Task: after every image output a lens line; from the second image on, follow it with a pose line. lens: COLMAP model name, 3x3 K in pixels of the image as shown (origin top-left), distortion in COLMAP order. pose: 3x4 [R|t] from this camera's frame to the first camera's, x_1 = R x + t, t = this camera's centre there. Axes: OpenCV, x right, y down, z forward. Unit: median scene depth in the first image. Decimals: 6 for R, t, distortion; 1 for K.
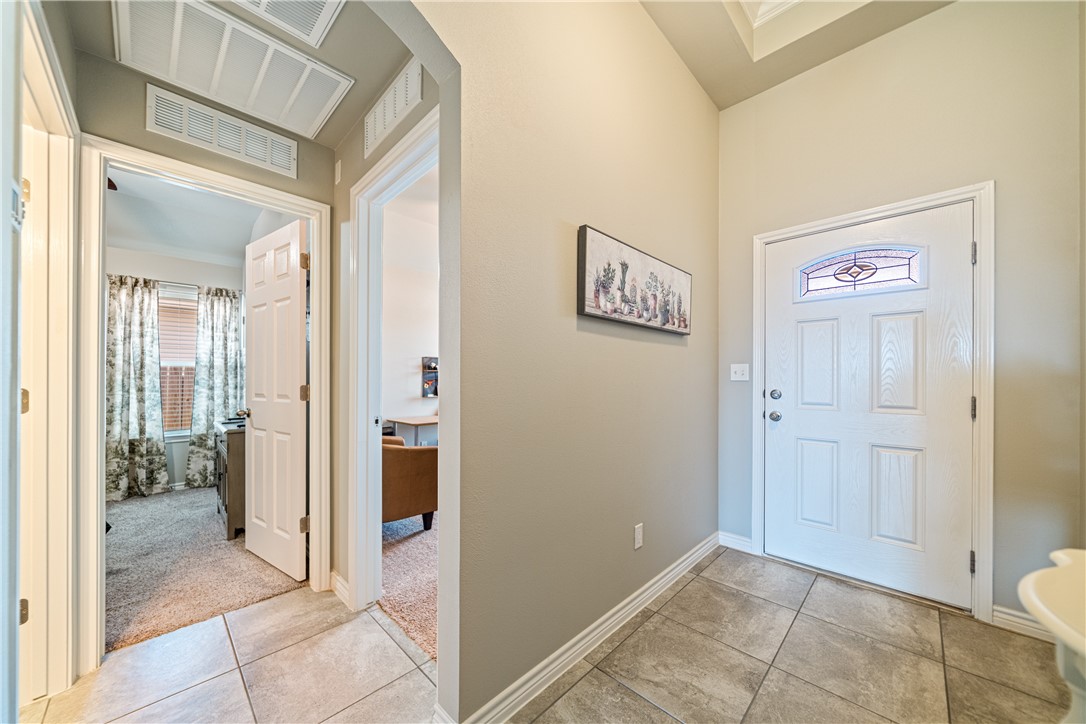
lens RADIAL K [[380.6, 0, 534.4], [0, 380.6, 383.4], [0, 0, 1]] dist [-0.007220, 0.000025]
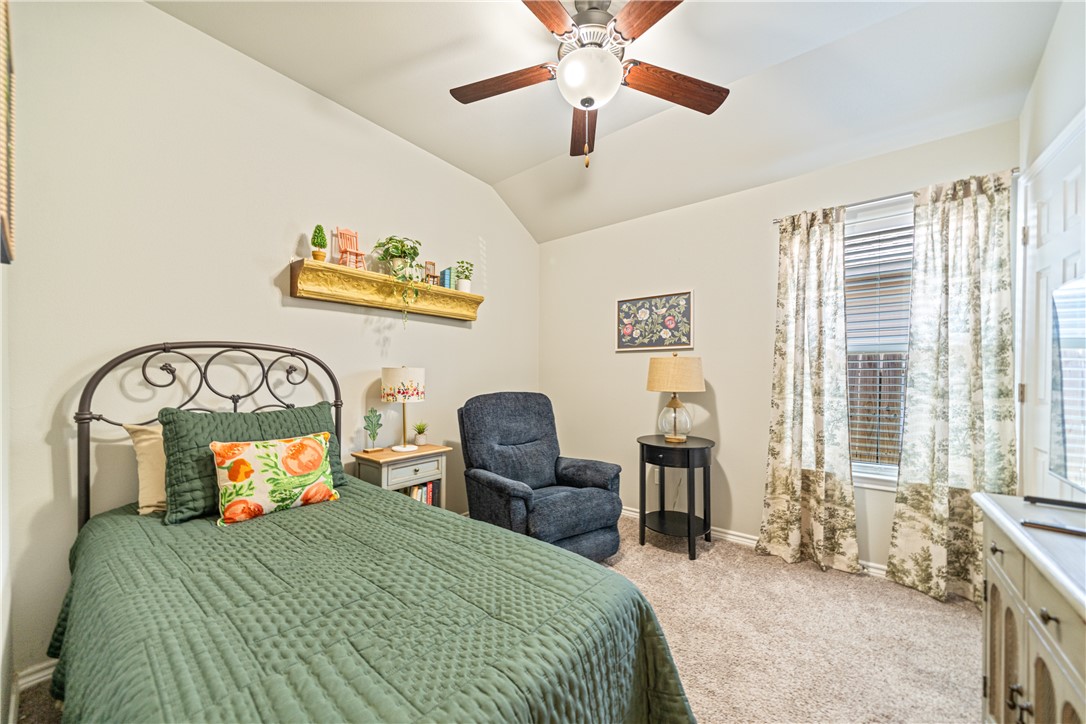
lens RADIAL K [[404.8, 0, 542.1], [0, 404.8, 373.0], [0, 0, 1]] dist [-0.002518, -0.000266]
pose [[0.134535, 0.000596, -0.990909, -0.442590], [-0.007005, 0.999975, -0.000350, -0.011543], [0.990884, 0.006989, 0.134536, 0.457571]]
